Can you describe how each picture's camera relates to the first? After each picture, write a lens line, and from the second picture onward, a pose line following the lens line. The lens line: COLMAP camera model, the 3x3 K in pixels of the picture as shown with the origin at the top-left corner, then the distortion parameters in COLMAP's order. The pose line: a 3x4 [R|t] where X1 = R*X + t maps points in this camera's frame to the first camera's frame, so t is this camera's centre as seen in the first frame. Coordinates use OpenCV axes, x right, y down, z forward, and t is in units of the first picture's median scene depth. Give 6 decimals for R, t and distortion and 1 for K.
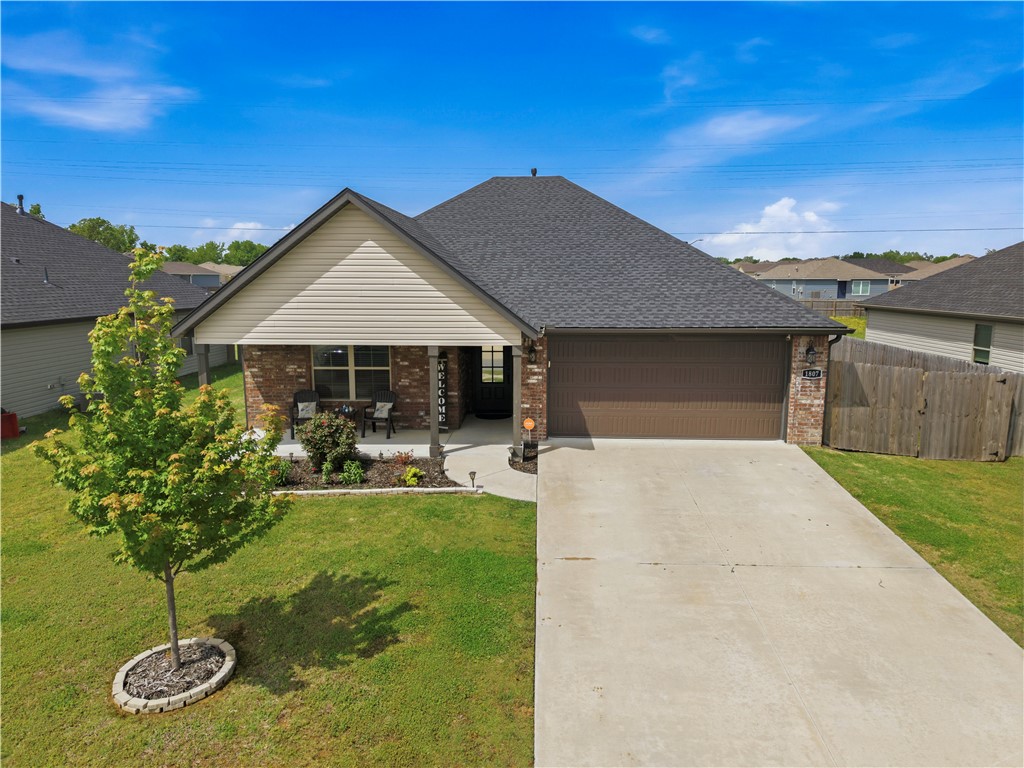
lens RADIAL K [[682.1, 0, 512.0], [0, 682.1, 384.0], [0, 0, 1]] dist [0.053995, -0.065892]
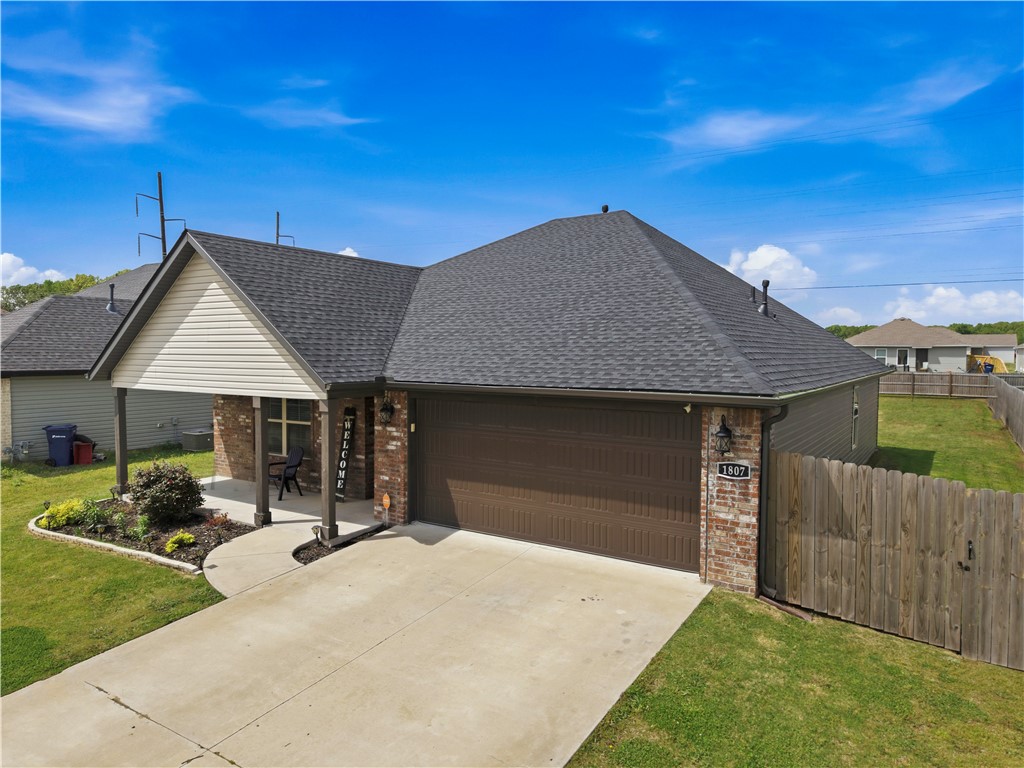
lens RADIAL K [[682.1, 0, 512.0], [0, 682.1, 384.0], [0, 0, 1]] dist [0.053995, -0.065892]
pose [[0.860889, 0.029516, -0.507936, 0.562321], [-0.083432, 0.992992, -0.083706, -0.023175], [0.501905, 0.114440, 0.857318, 0.370381]]
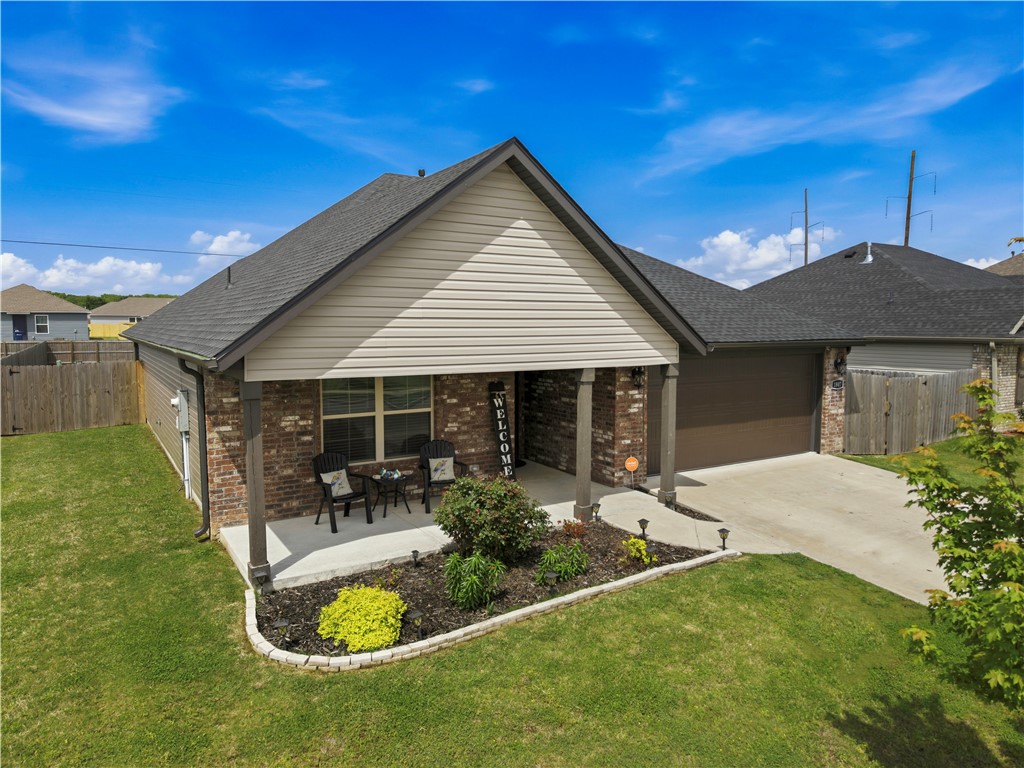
lens RADIAL K [[682.1, 0, 512.0], [0, 682.1, 384.0], [0, 0, 1]] dist [0.053995, -0.065892]
pose [[0.827958, -0.048208, 0.558714, -0.546324], [0.084449, 0.995655, -0.039235, -0.015790], [-0.554395, 0.079668, 0.828432, 0.401856]]
